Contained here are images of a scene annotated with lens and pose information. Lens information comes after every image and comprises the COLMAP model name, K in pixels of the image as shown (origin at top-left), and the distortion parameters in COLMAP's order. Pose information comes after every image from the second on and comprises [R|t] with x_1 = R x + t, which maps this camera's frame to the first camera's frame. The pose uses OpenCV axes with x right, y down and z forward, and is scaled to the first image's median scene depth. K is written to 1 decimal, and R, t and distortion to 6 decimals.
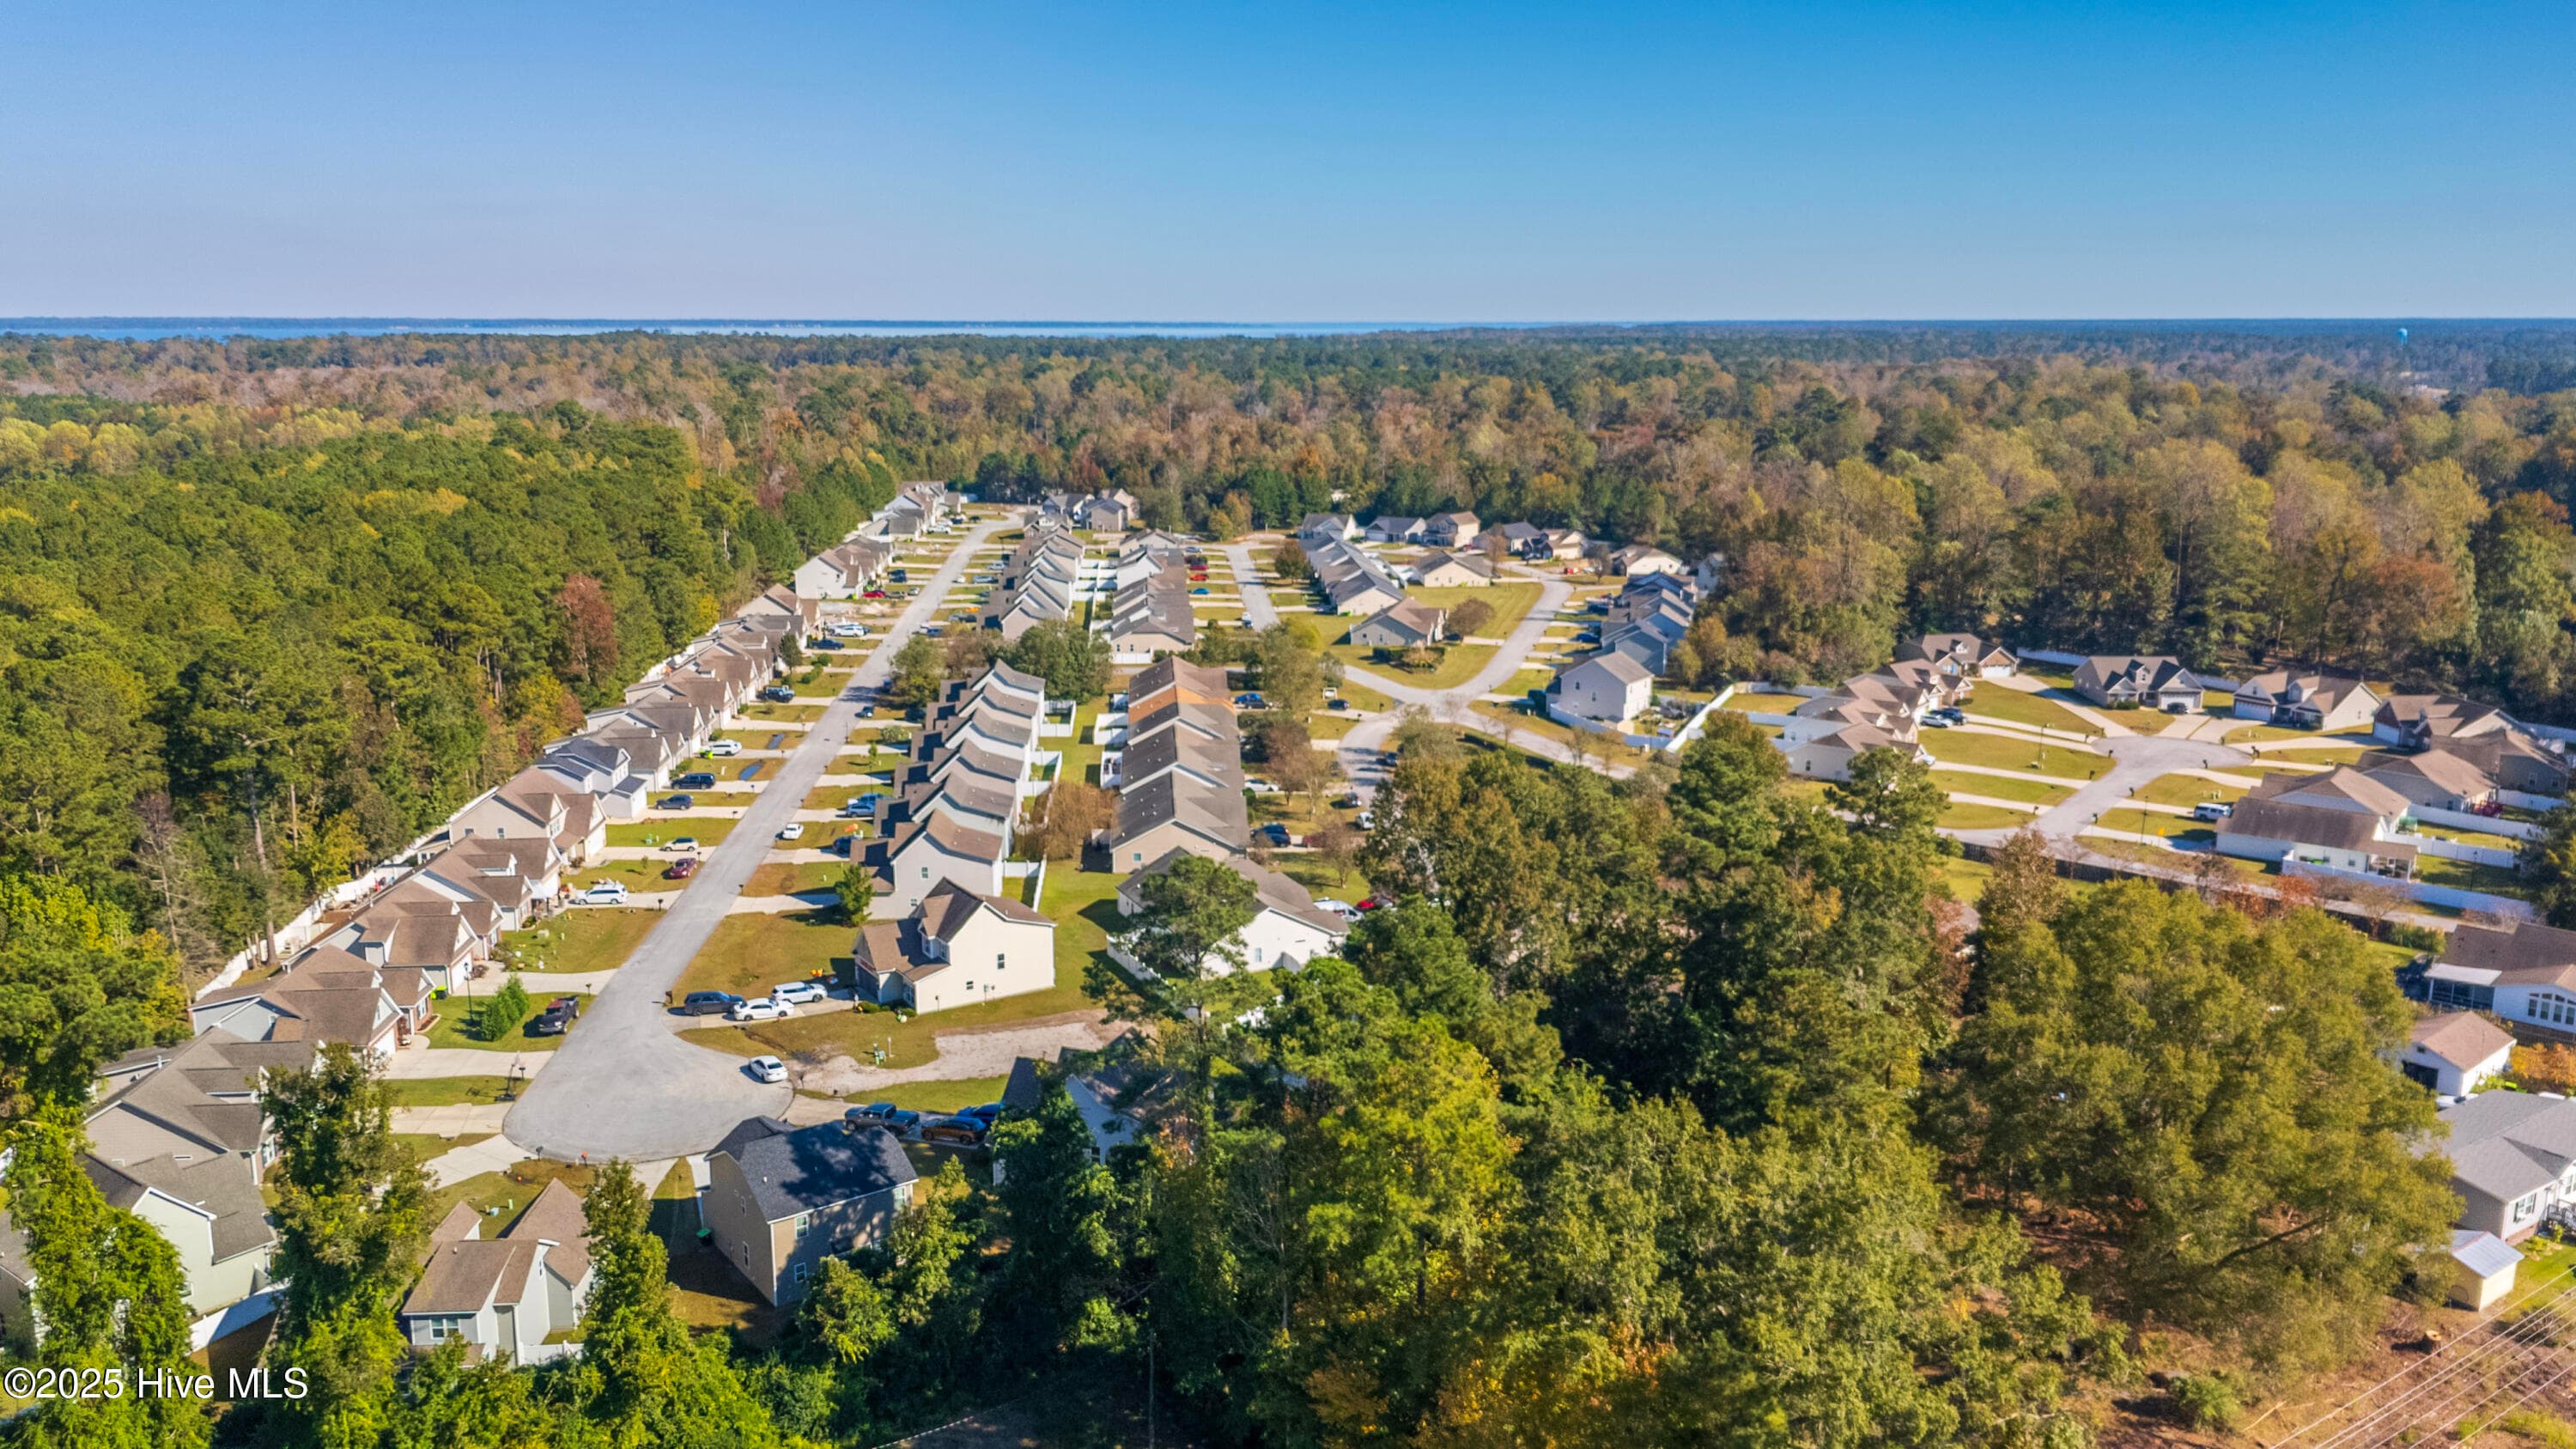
lens RADIAL K [[1732.5, 0, 1306.4], [0, 1732.5, 732.6], [0, 0, 1]] dist [0.061737, -0.079414]
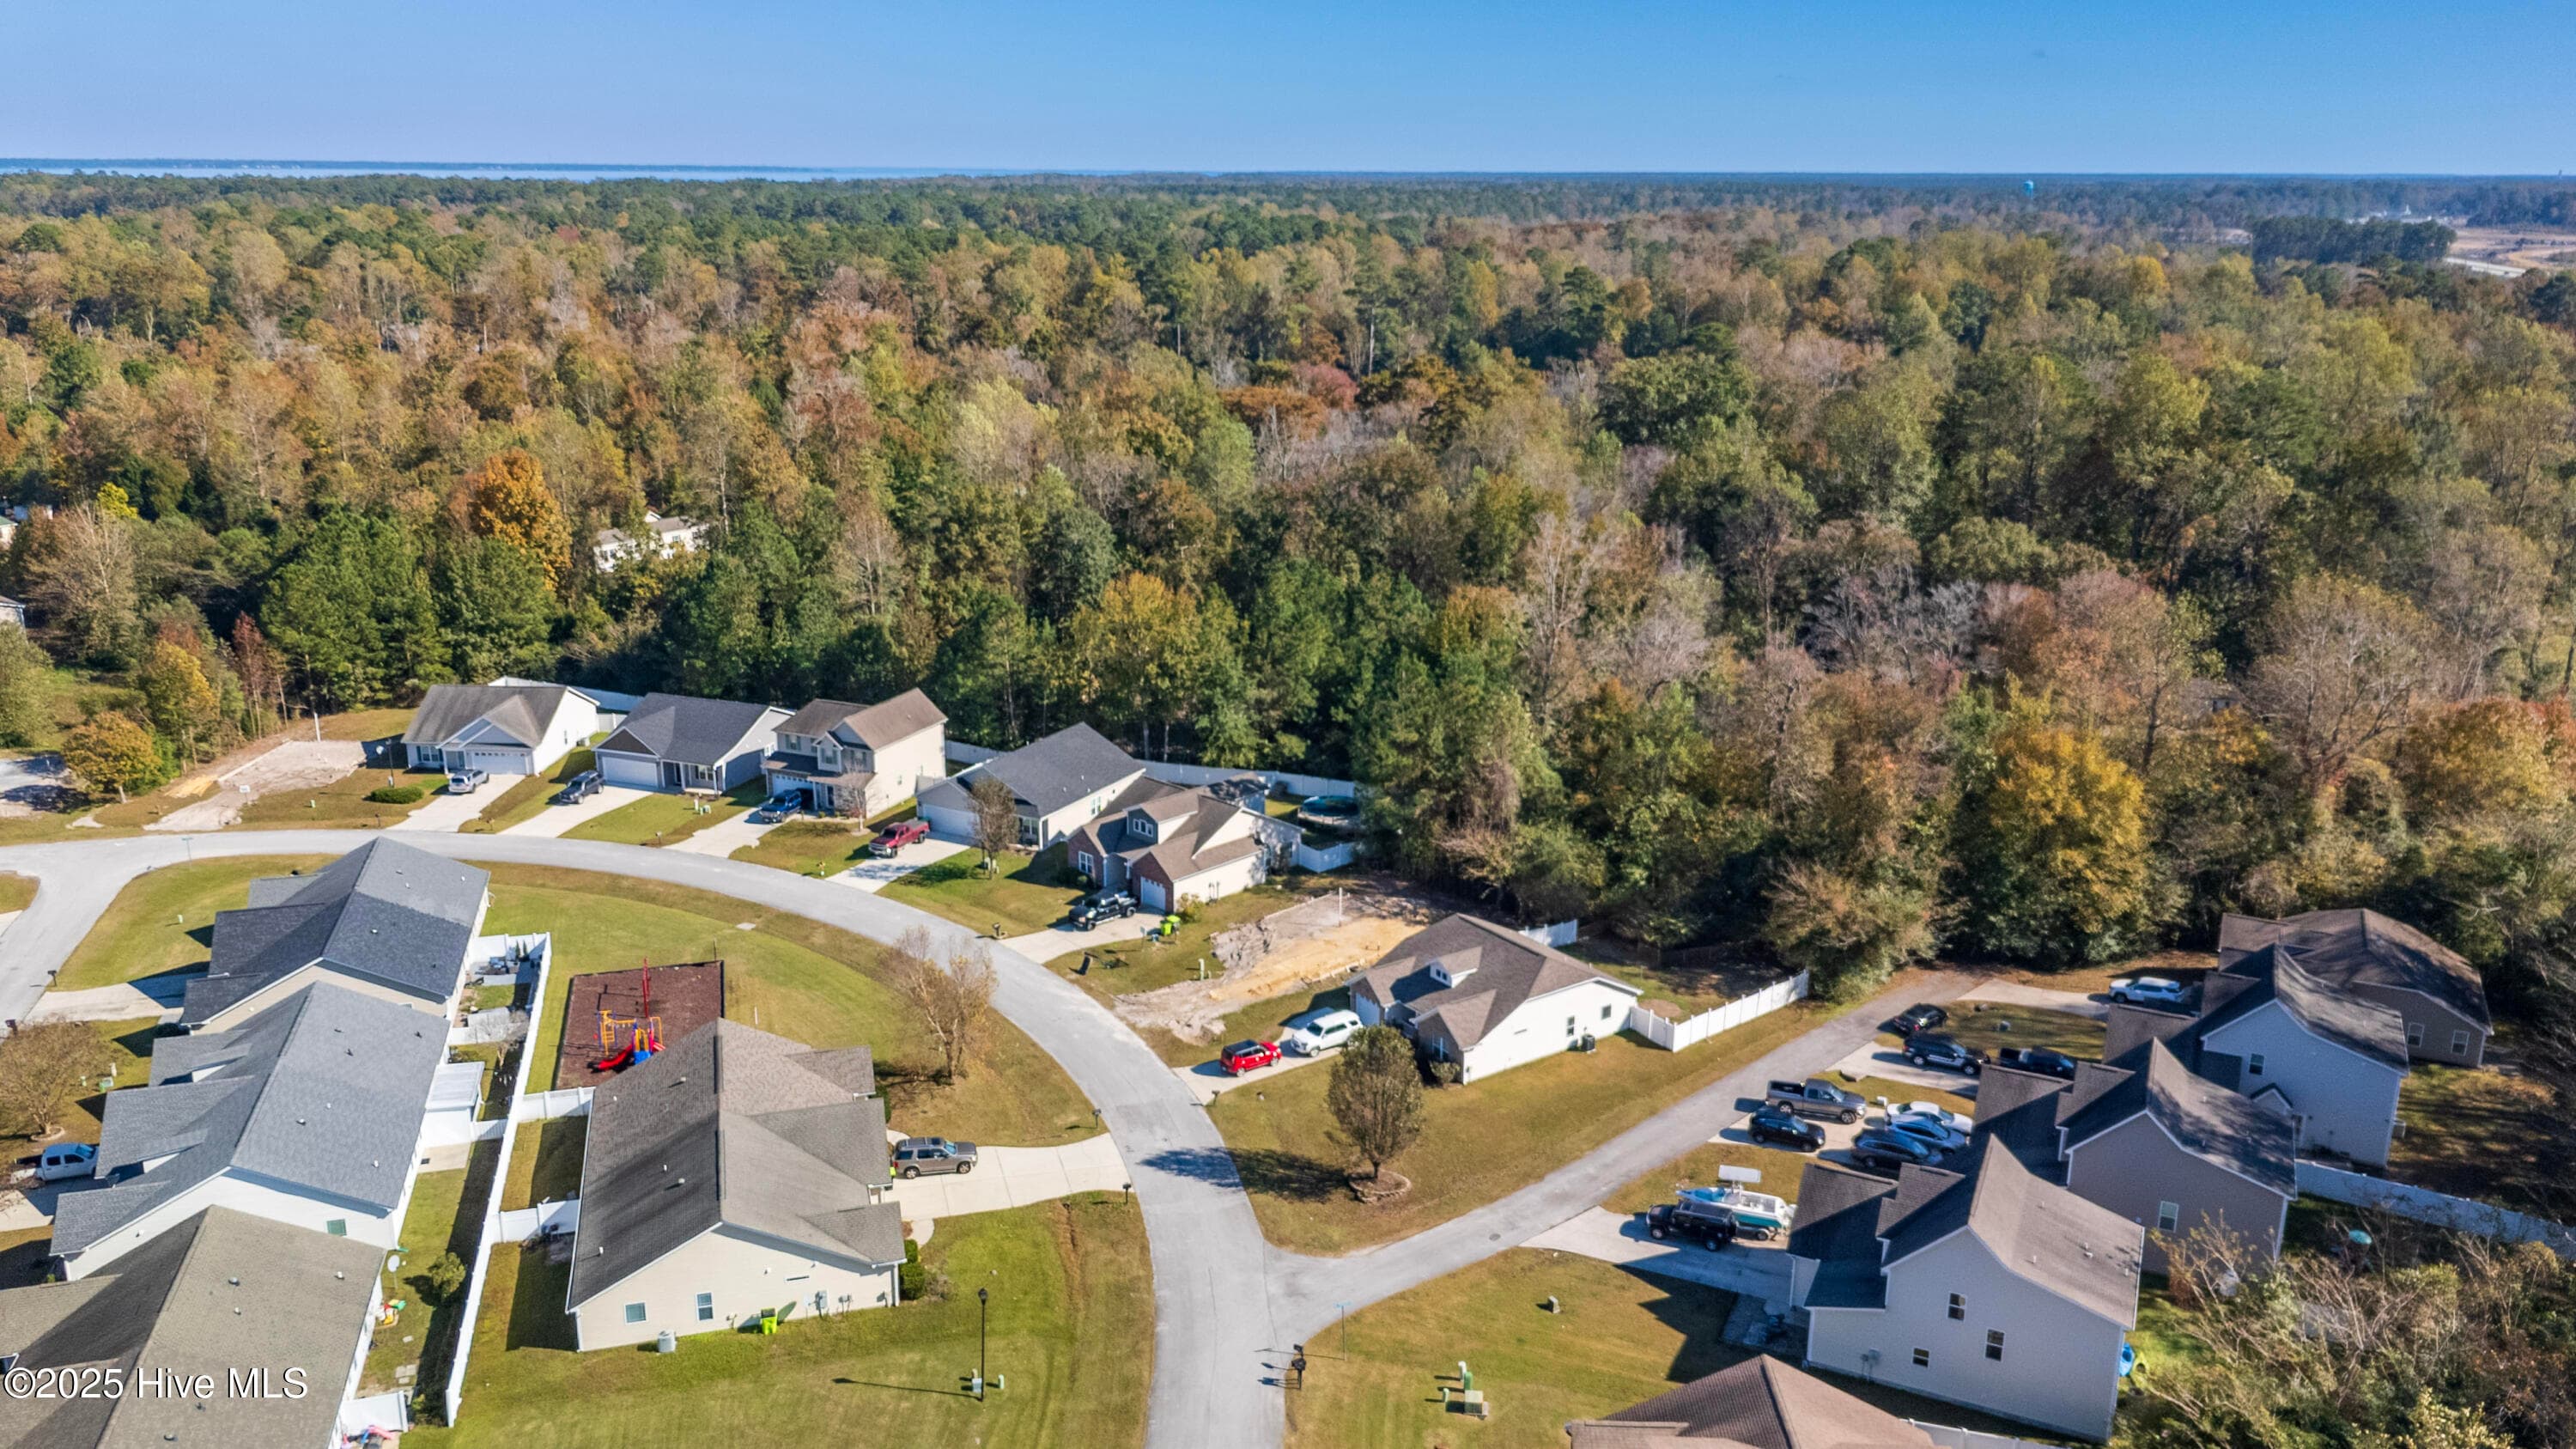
lens RADIAL K [[1732.5, 0, 1306.4], [0, 1732.5, 732.6], [0, 0, 1]] dist [0.061737, -0.079414]
pose [[0.973504, -0.061699, 0.220189, 0.083726], [0.043950, 0.995444, 0.084619, -0.128962], [-0.224407, -0.072699, 0.971780, 0.588238]]
